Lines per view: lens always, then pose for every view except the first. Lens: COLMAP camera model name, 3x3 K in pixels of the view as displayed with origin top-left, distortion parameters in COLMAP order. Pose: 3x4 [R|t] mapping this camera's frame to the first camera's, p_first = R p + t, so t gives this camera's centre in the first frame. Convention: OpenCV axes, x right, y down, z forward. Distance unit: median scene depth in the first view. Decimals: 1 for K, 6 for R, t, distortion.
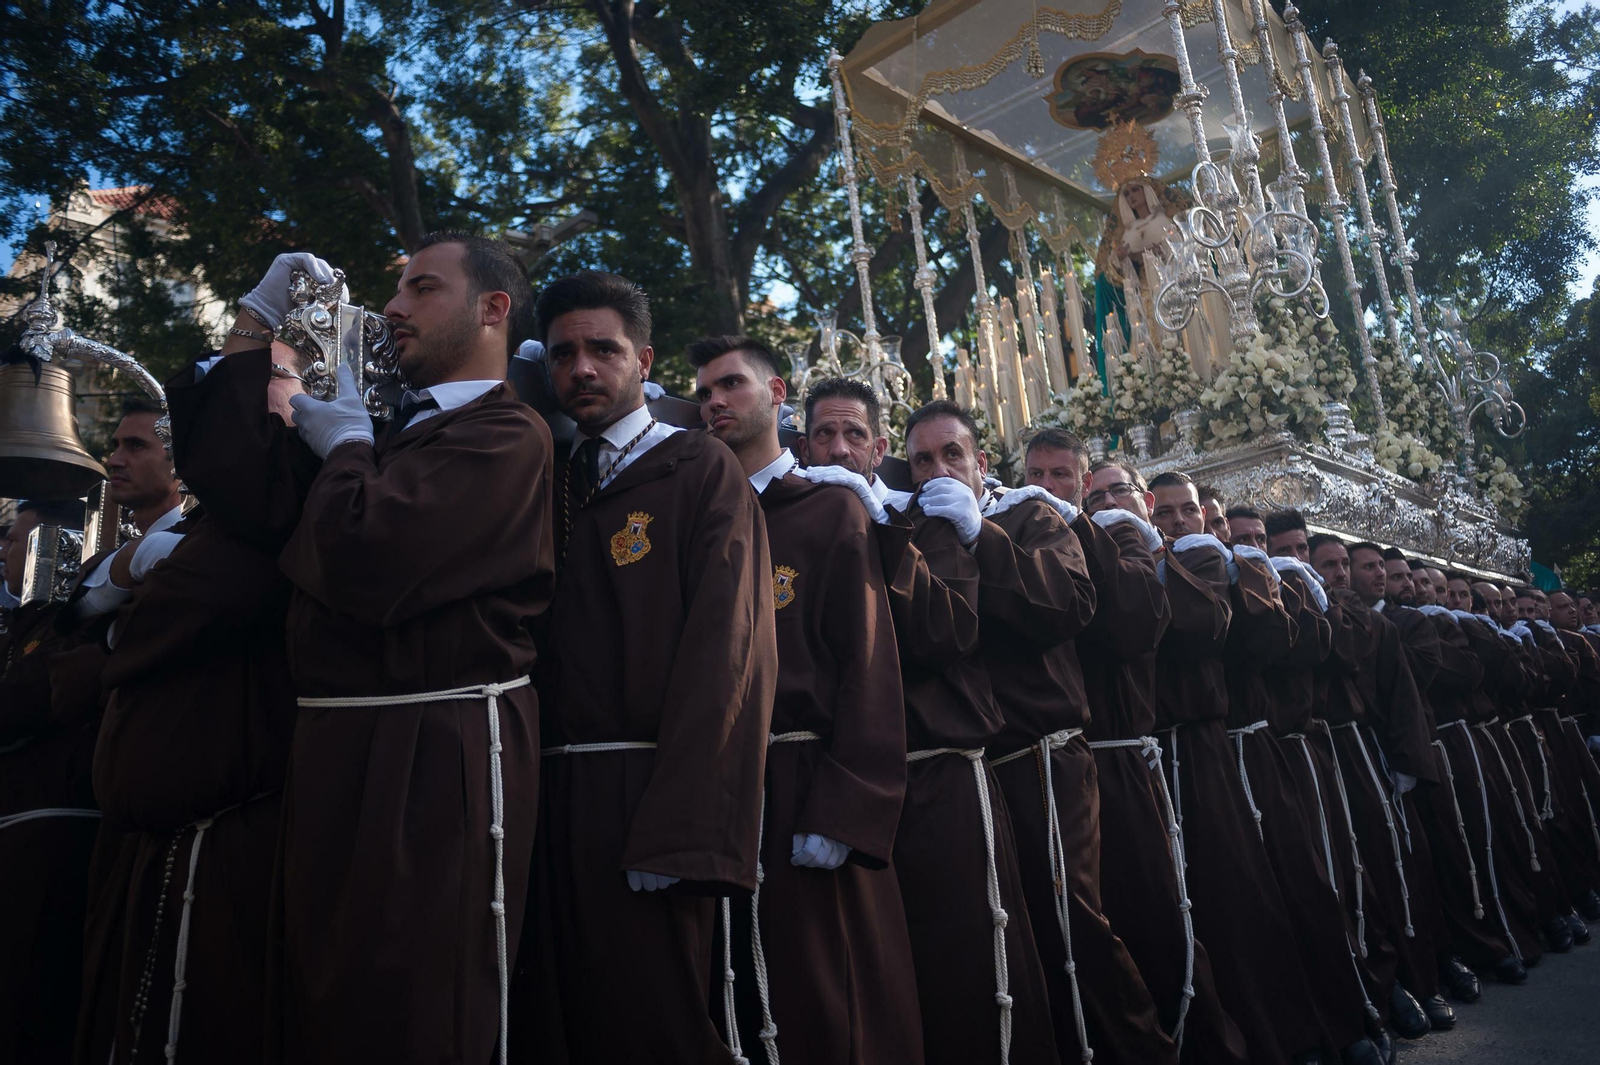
lens RADIAL K [[1255.2, 0, 800.0], [0, 1255.2, 532.5], [0, 0, 1]] dist [-0.130346, 0.118502]
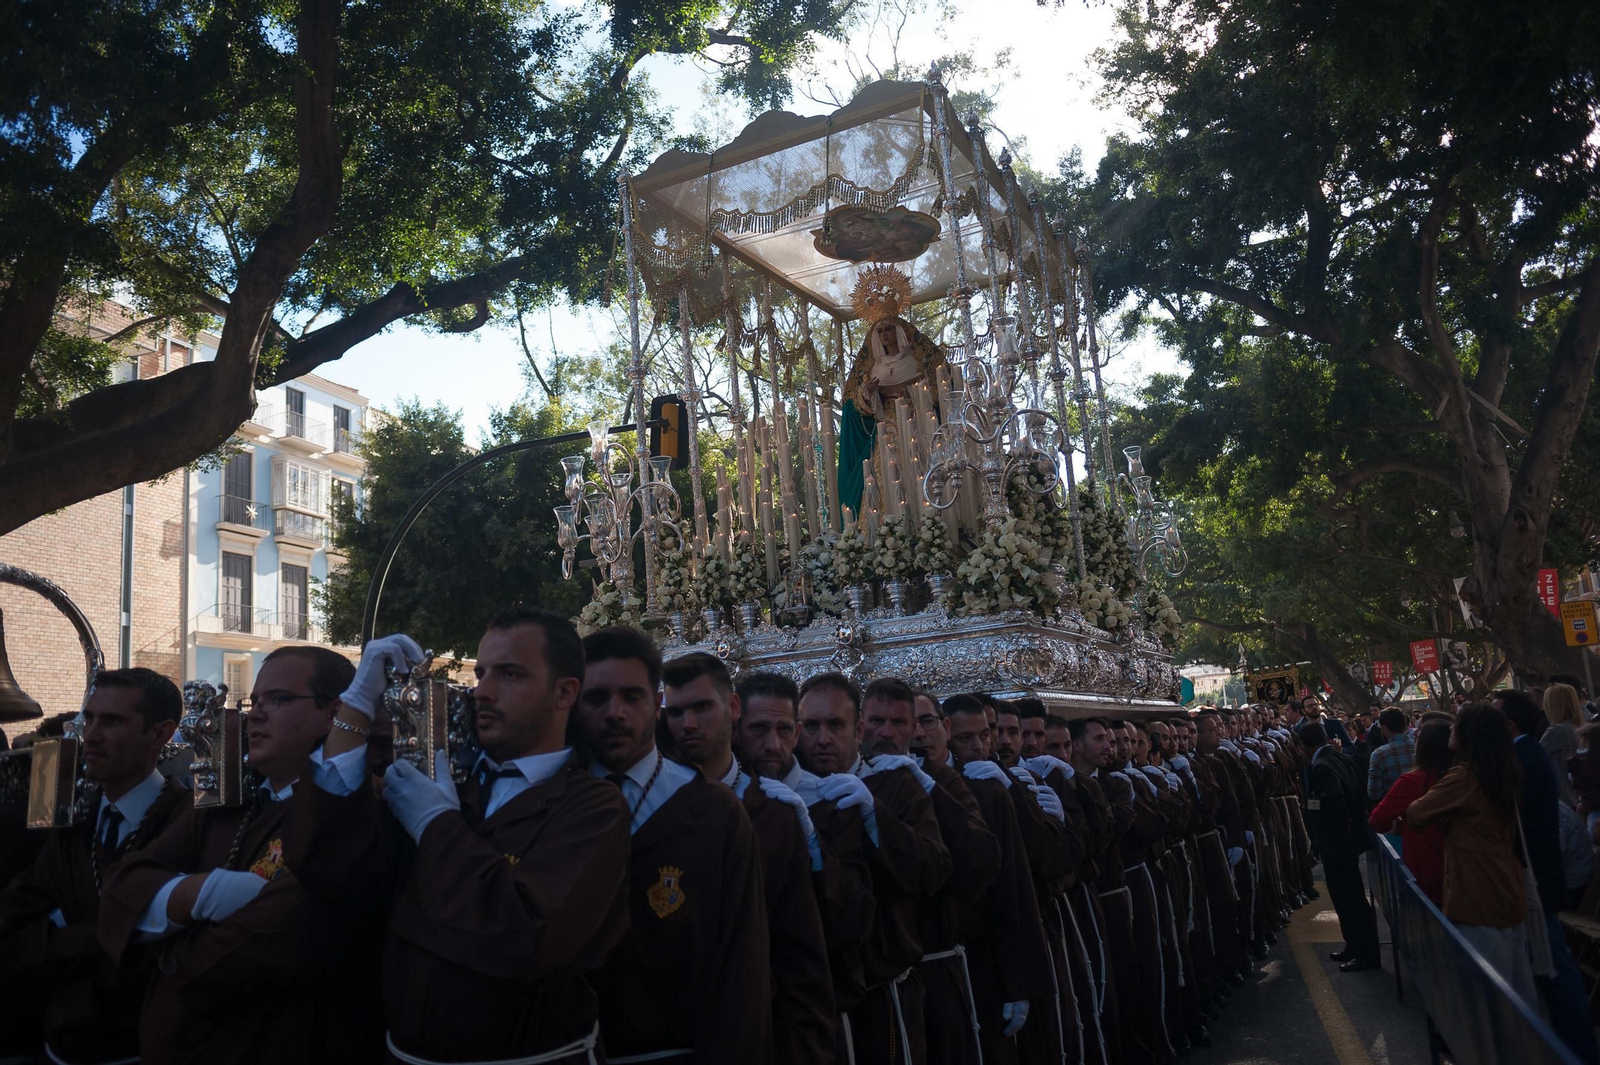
lens RADIAL K [[1255.2, 0, 800.0], [0, 1255.2, 532.5], [0, 0, 1]] dist [-0.130346, 0.118502]
pose [[0.957650, 0.073865, 0.278299, -0.128469], [-0.076286, 0.997084, -0.002138, -0.121460], [-0.277646, -0.019183, 0.960492, -0.060505]]
